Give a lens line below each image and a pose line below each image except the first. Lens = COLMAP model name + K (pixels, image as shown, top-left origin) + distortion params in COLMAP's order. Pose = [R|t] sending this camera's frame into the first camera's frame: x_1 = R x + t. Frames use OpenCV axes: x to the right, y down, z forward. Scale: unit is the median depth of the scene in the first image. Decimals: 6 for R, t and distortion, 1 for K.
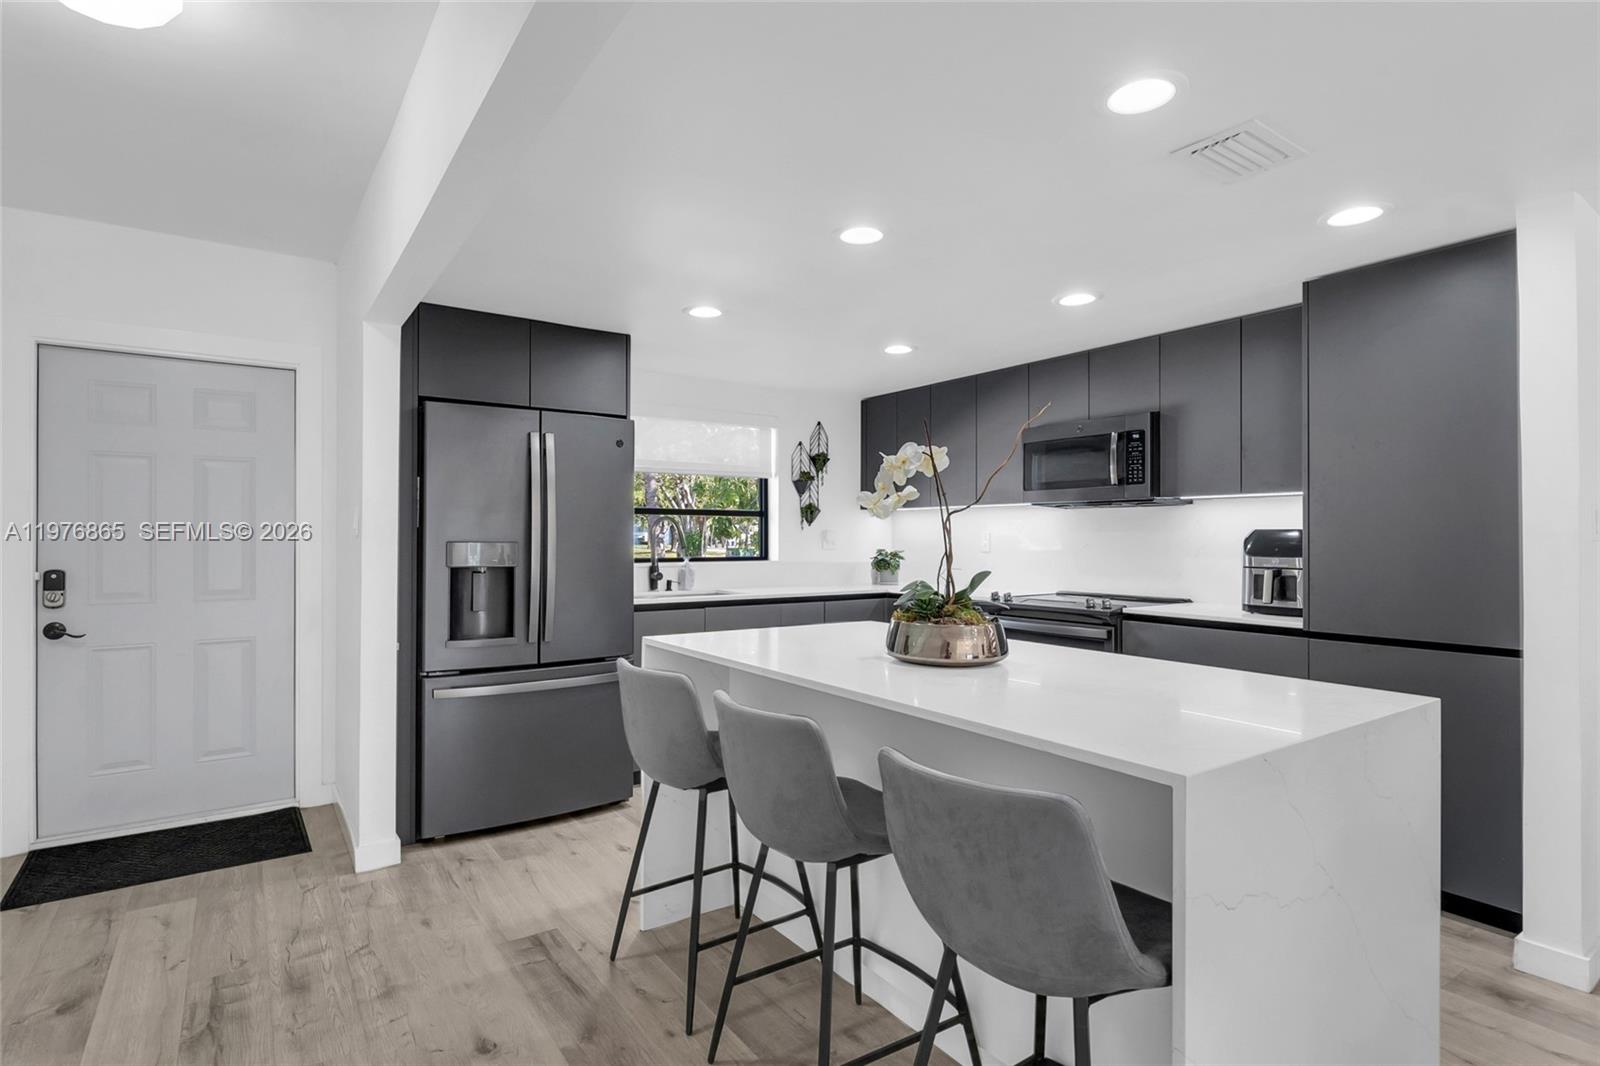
lens RADIAL K [[800.6, 0, 780.5], [0, 800.6, 535.1], [0, 0, 1]] dist [0.003796, -0.000069]
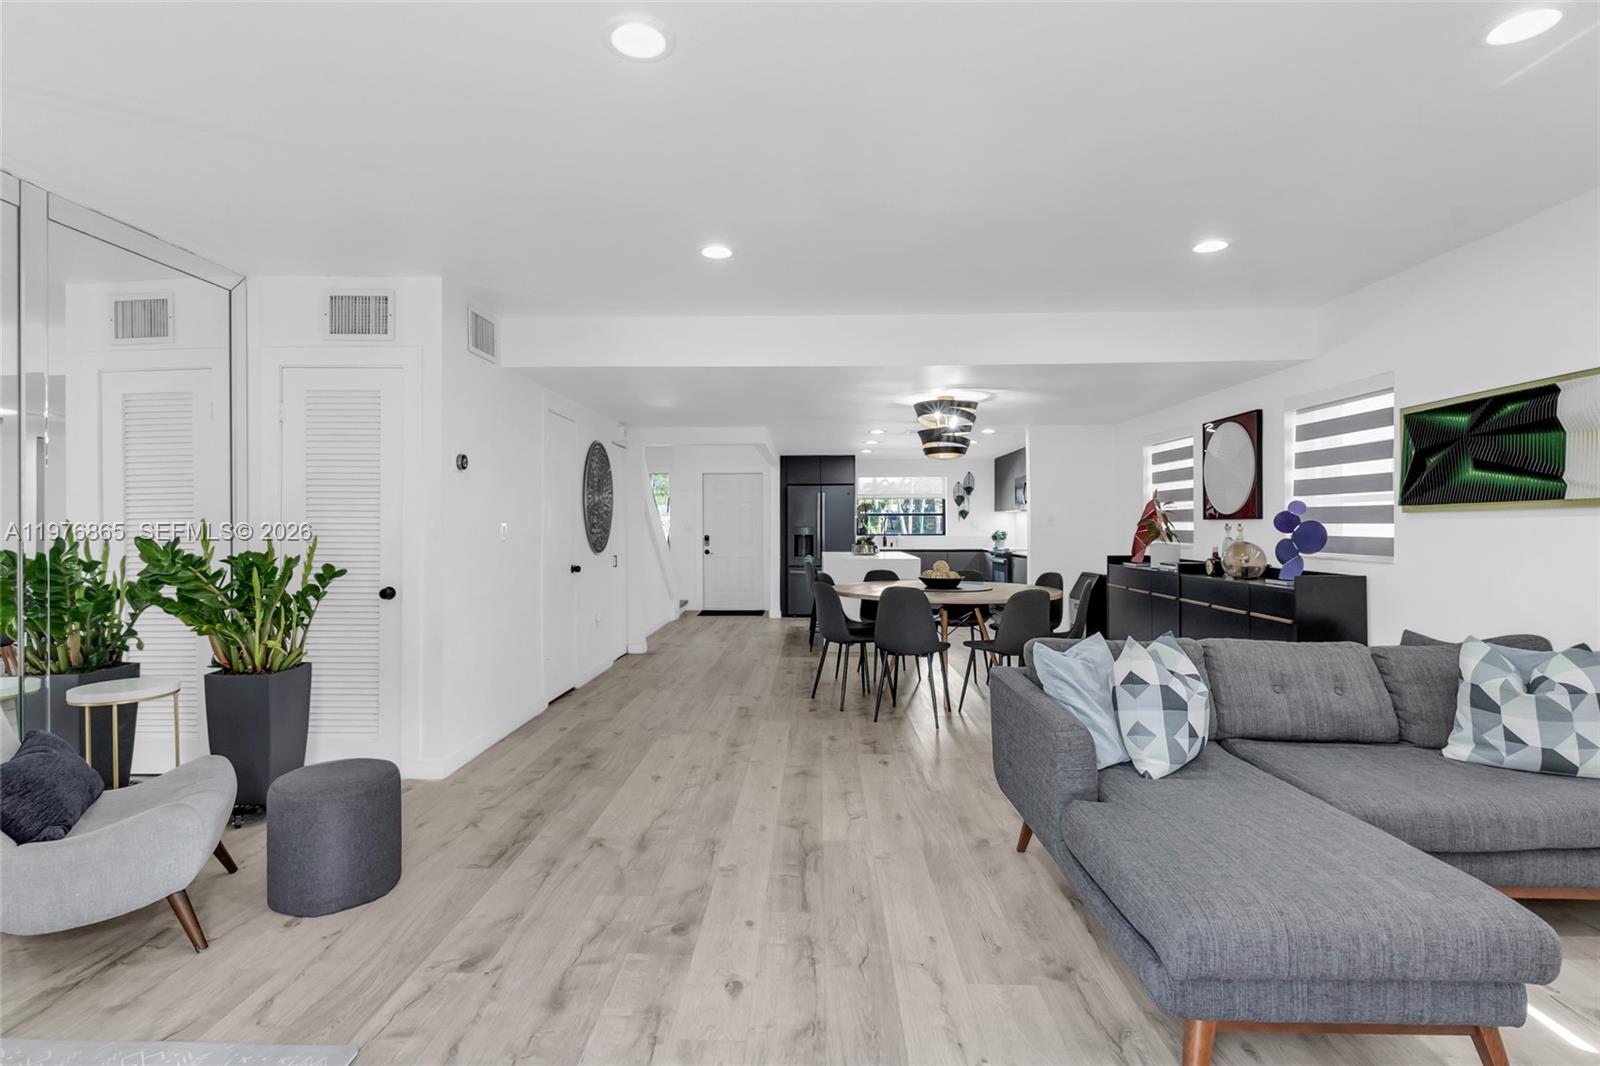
lens RADIAL K [[772.9, 0, 789.3], [0, 772.9, 532.1], [0, 0, 1]] dist [0.001061, 0.000143]
pose [[0.811486, 0.000067, -0.584372, 1.256233], [0.006938, 0.999928, 0.009749, -0.002169], [0.584330, -0.011966, 0.811428, -1.410495]]
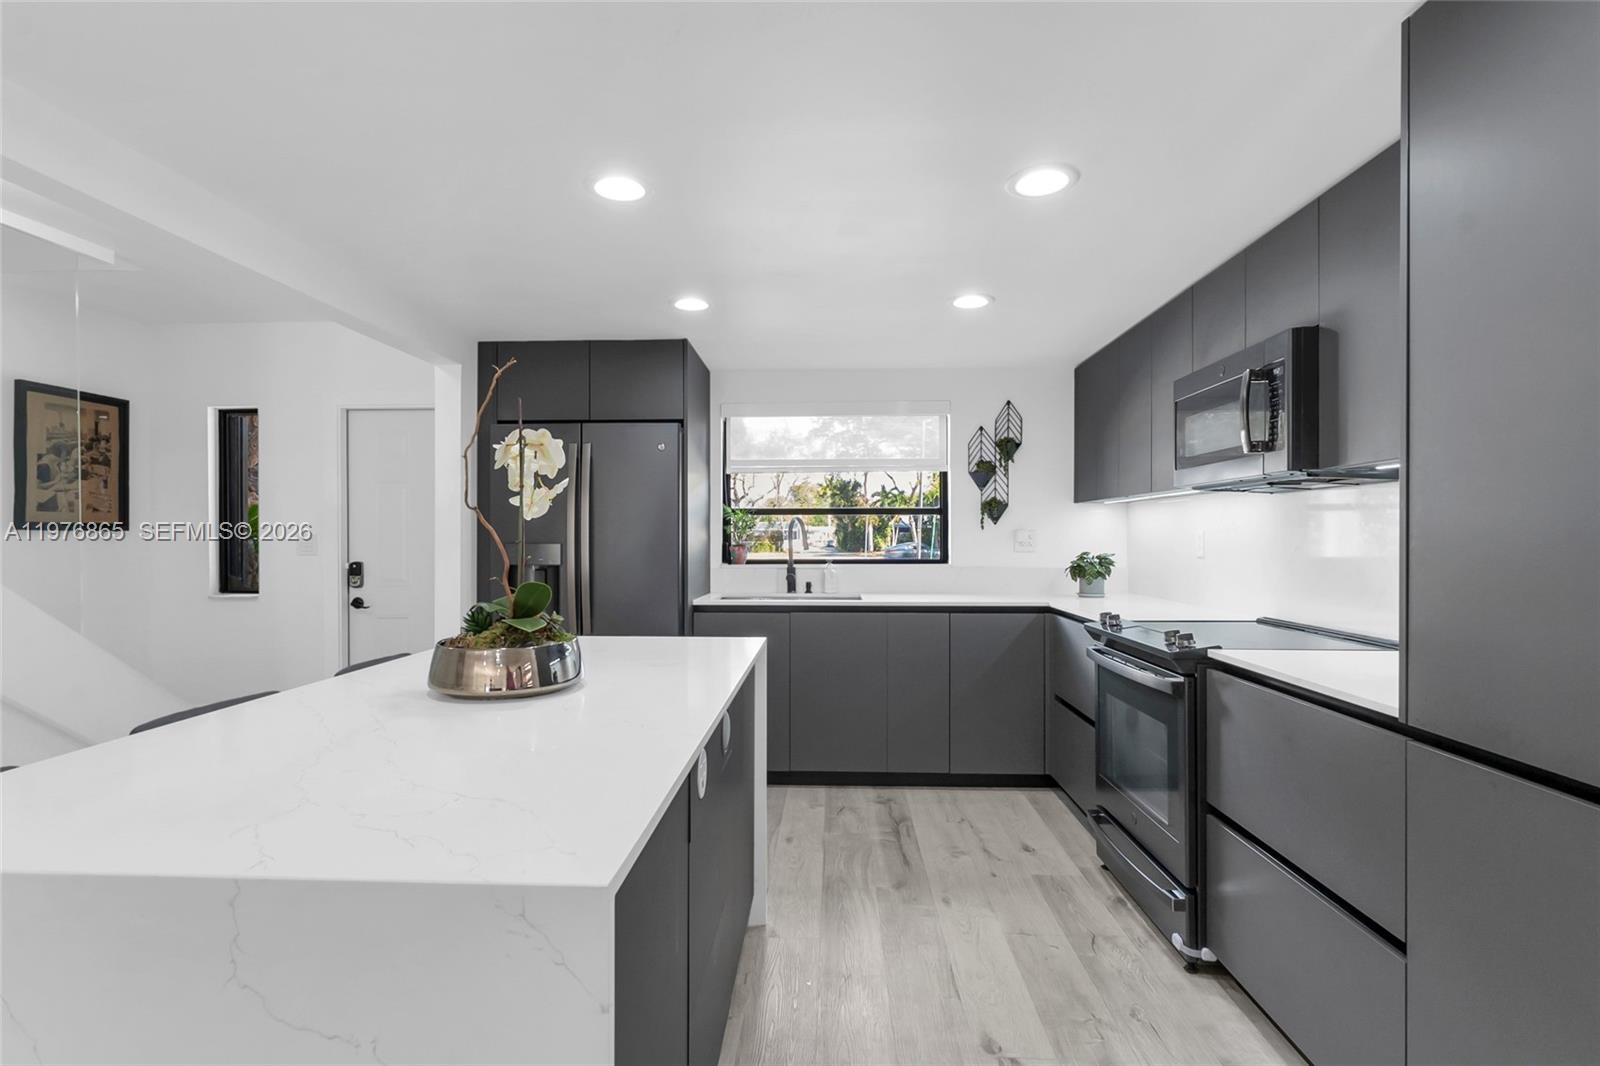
lens RADIAL K [[772.9, 0, 789.3], [0, 772.9, 532.1], [0, 0, 1]] dist [0.001061, 0.000143]
pose [[0.798185, -0.006591, -0.602377, 0.508996], [0.005425, 0.999978, -0.003754, -0.001228], [0.602388, -0.000271, 0.798203, 0.299033]]
